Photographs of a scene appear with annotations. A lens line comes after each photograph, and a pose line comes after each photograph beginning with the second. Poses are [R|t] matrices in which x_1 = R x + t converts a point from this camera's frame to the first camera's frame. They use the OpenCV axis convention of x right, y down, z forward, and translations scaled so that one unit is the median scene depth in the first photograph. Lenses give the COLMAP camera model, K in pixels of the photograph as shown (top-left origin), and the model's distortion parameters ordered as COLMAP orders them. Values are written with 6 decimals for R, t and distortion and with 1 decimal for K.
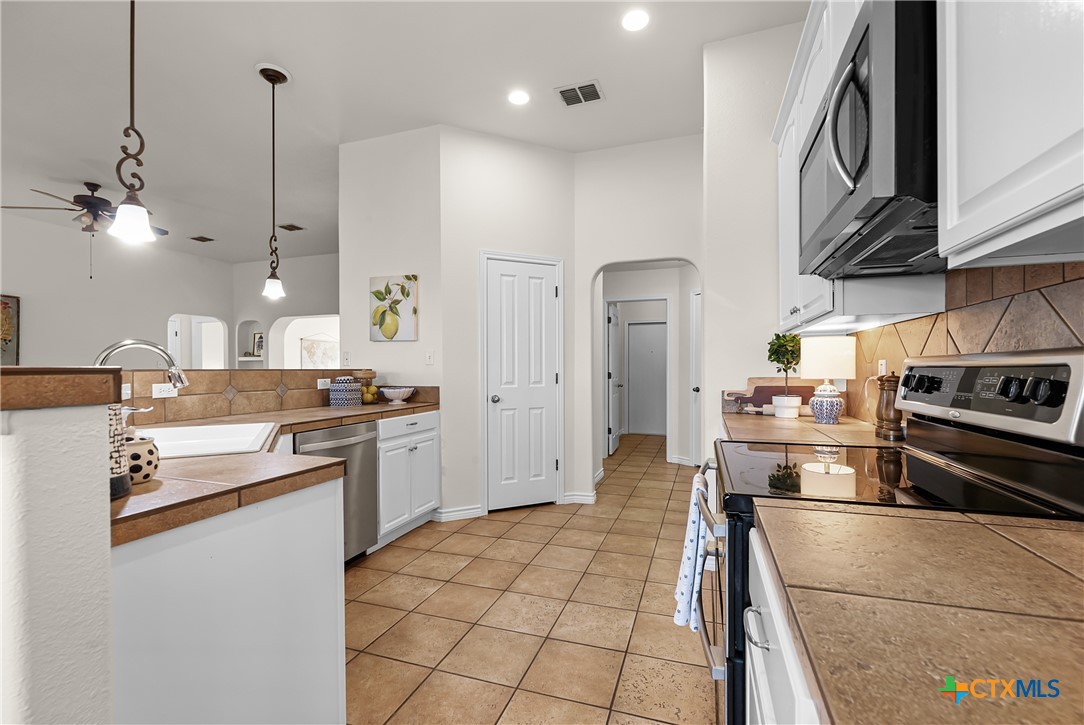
lens RADIAL K [[466.0, 0, 547.6], [0, 466.0, 377.6], [0, 0, 1]] dist [-0.026011, 0.004171]
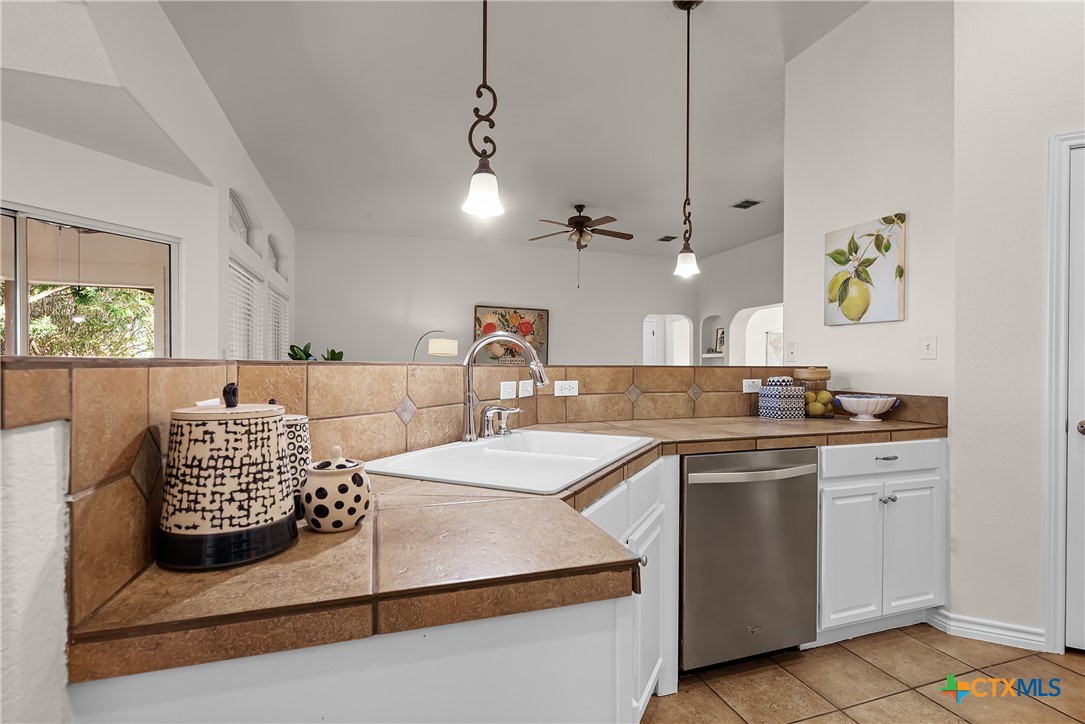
lens RADIAL K [[500.8, 0, 549.8], [0, 500.8, 369.3], [0, 0, 1]] dist [-0.005337, 0.001384]
pose [[0.599813, 0.005730, -0.800120, -0.040272], [-0.017002, 0.999840, -0.005585, -0.003233], [0.799960, 0.016953, 0.599814, 0.282270]]
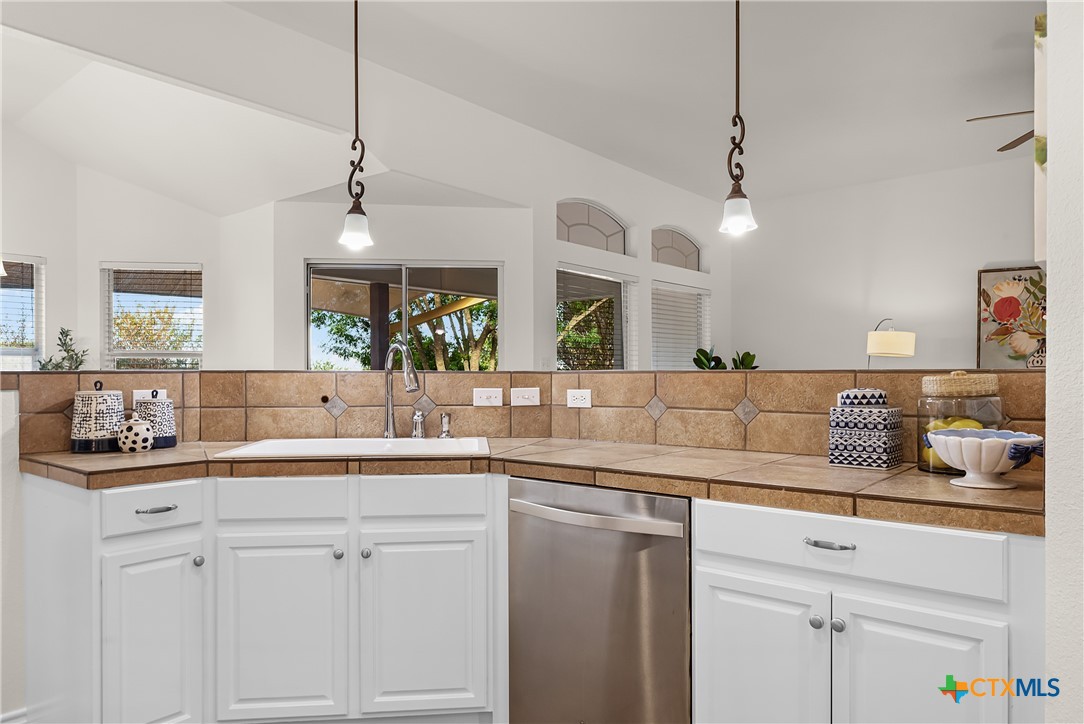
lens RADIAL K [[723.8, 0, 528.3], [0, 723.8, 377.2], [0, 0, 1]] dist [-0.002357, -0.007700]
pose [[-0.372177, 0.005596, -0.928145, 0.247752], [-0.014886, 0.999817, 0.011997, -0.016253], [0.928042, 0.018281, -0.372026, 1.039335]]
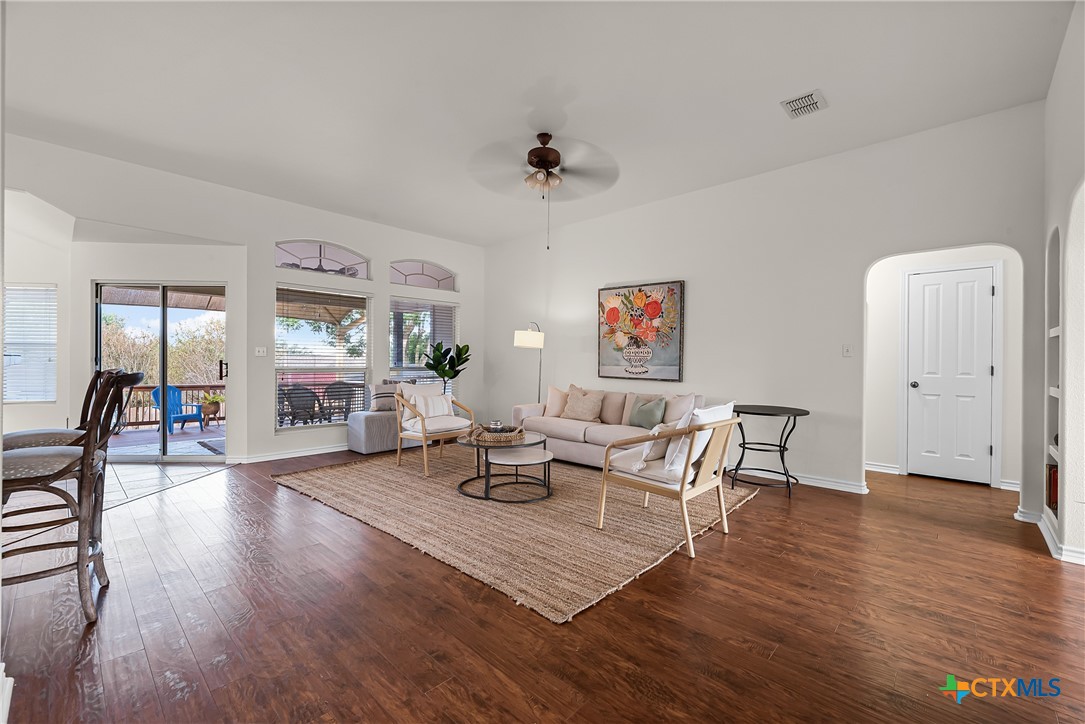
lens RADIAL K [[456.7, 0, 545.7], [0, 456.7, 360.9], [0, 0, 1]] dist [-0.005982, 0.000963]
pose [[-0.412402, -0.000941, -0.911001, -0.368726], [-0.022312, 0.999710, 0.009067, -0.032011], [0.910729, 0.024066, -0.412304, 2.093434]]
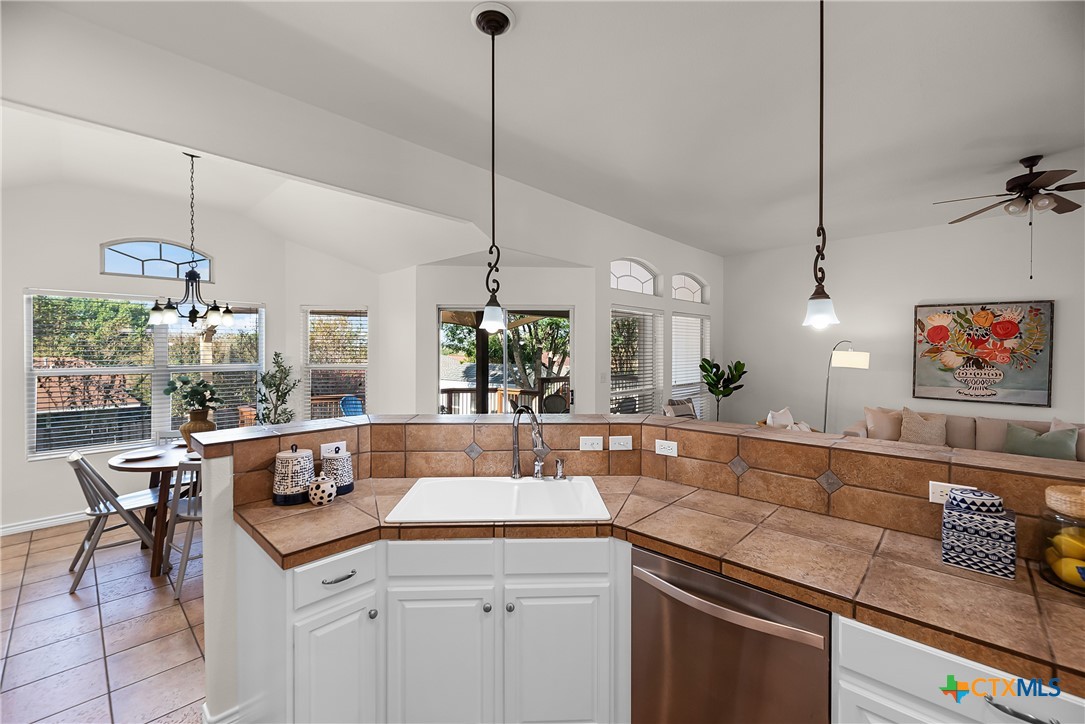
lens RADIAL K [[456.7, 0, 534.9], [0, 456.7, 353.5], [0, 0, 1]] dist [-0.005982, 0.000963]
pose [[-0.431803, 0.007471, -0.901937, 0.112815], [-0.015754, 0.999751, 0.015824, -0.137414], [0.901830, 0.021042, -0.431577, 0.878611]]
